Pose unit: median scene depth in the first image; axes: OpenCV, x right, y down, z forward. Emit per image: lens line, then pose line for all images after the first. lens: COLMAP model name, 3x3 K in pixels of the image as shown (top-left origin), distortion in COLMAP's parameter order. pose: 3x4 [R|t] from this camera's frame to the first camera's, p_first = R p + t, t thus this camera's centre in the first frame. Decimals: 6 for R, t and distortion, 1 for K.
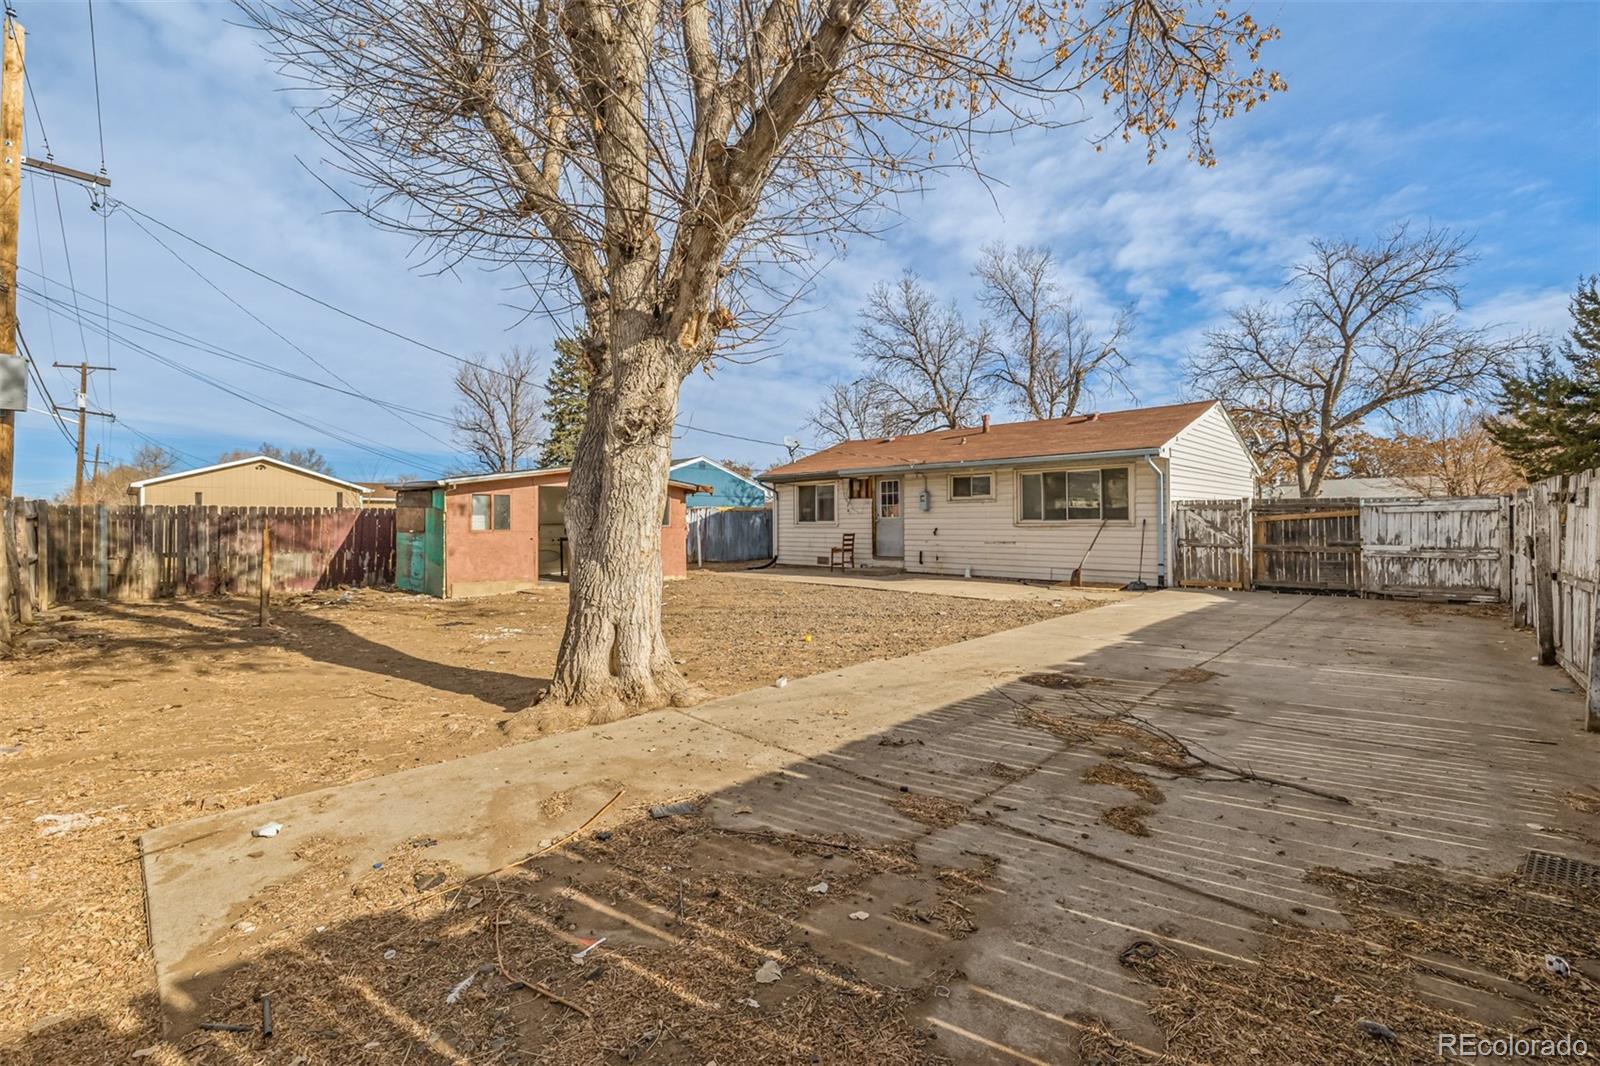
lens RADIAL K [[675.3, 0, 799.9], [0, 675.3, 525.9], [0, 0, 1]] dist [0.000824, -0.000338]
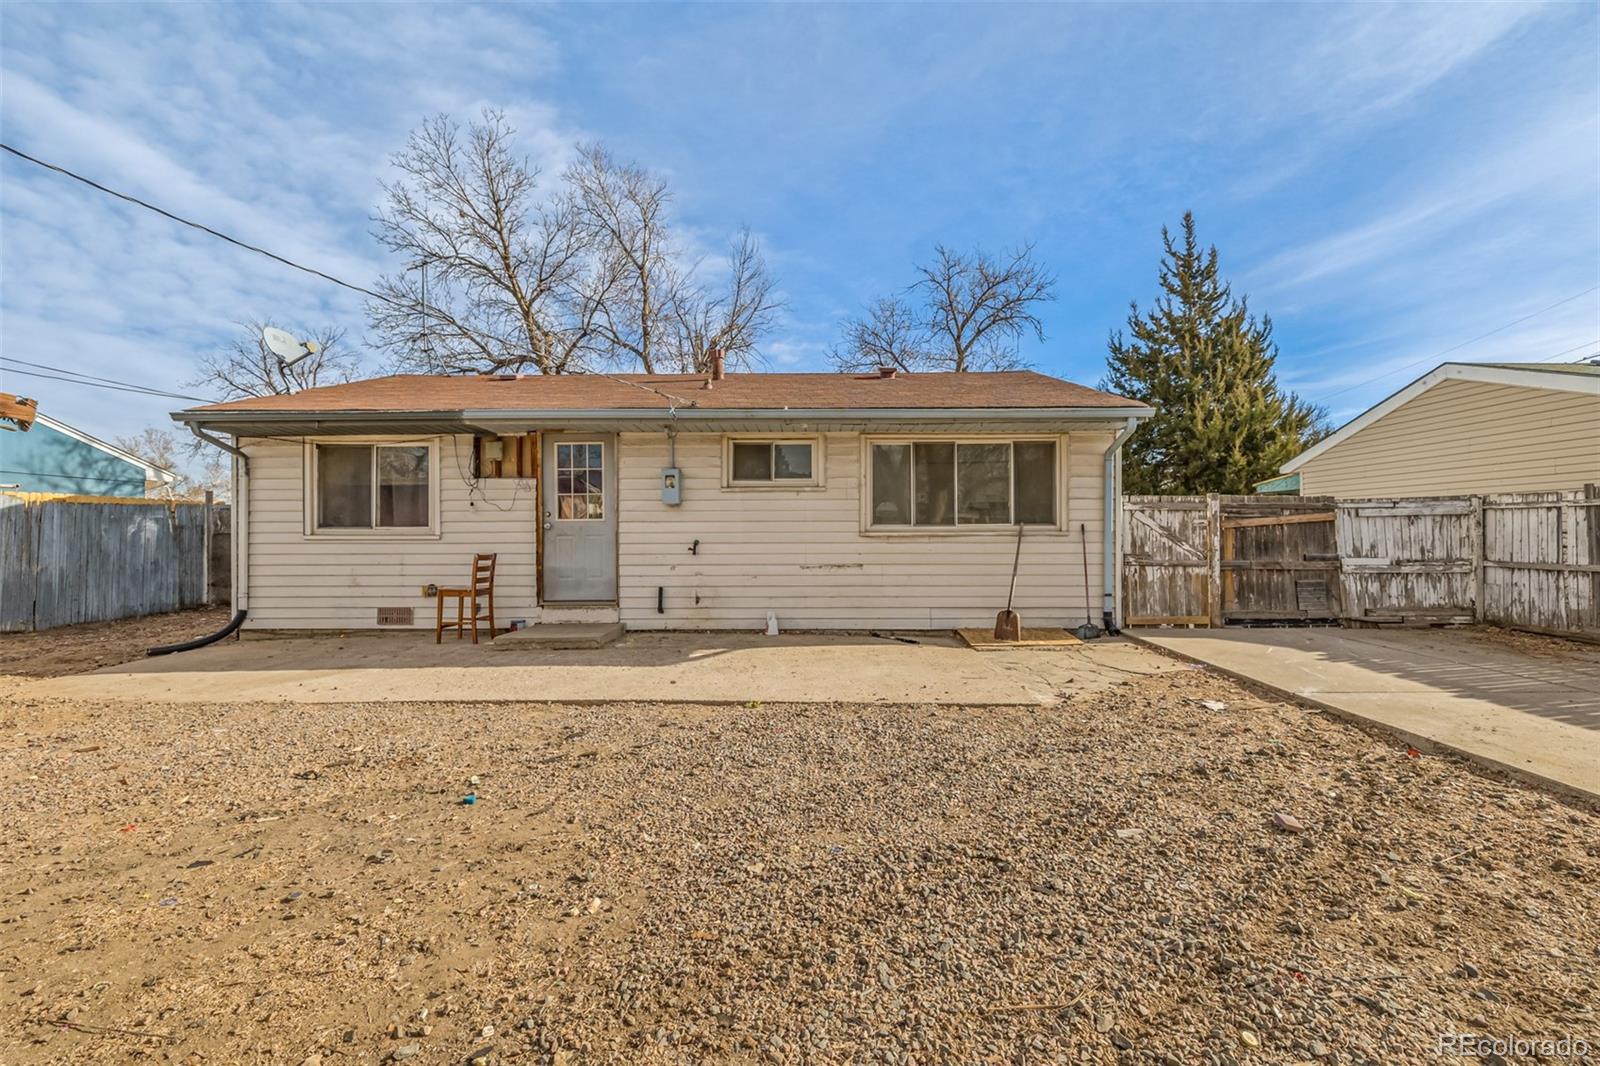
lens RADIAL K [[675.3, 0, 799.9], [0, 675.3, 525.9], [0, 0, 1]] dist [0.000824, -0.000338]
pose [[0.721082, 0.007577, 0.692809, -0.116460], [0.004397, 0.999870, -0.015511, 0.000550], [-0.692836, 0.014231, 0.720955, 0.719421]]
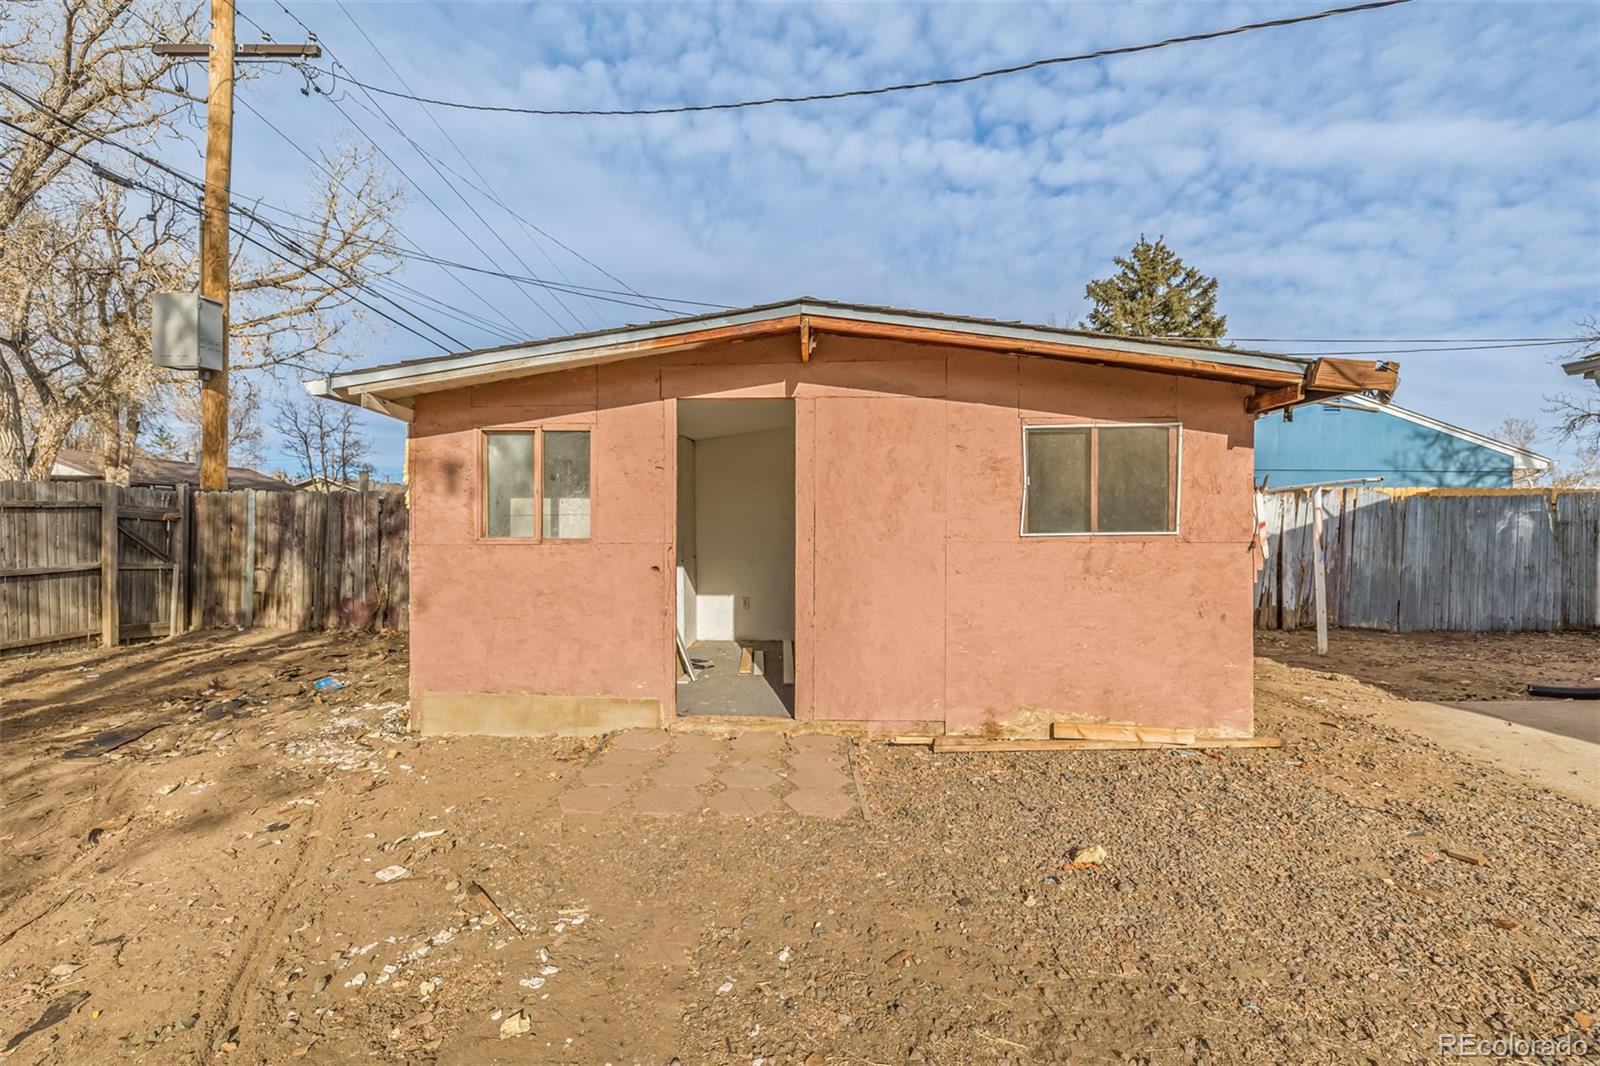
lens RADIAL K [[692.3, 0, 794.2], [0, 692.3, 525.3], [0, 0, 1]] dist [-0.000768, -0.000128]
pose [[0.696011, 0.006939, -0.717998, -0.128101], [-0.012864, 0.999913, -0.002806, -0.001194], [0.717916, 0.011190, 0.696039, 0.872089]]
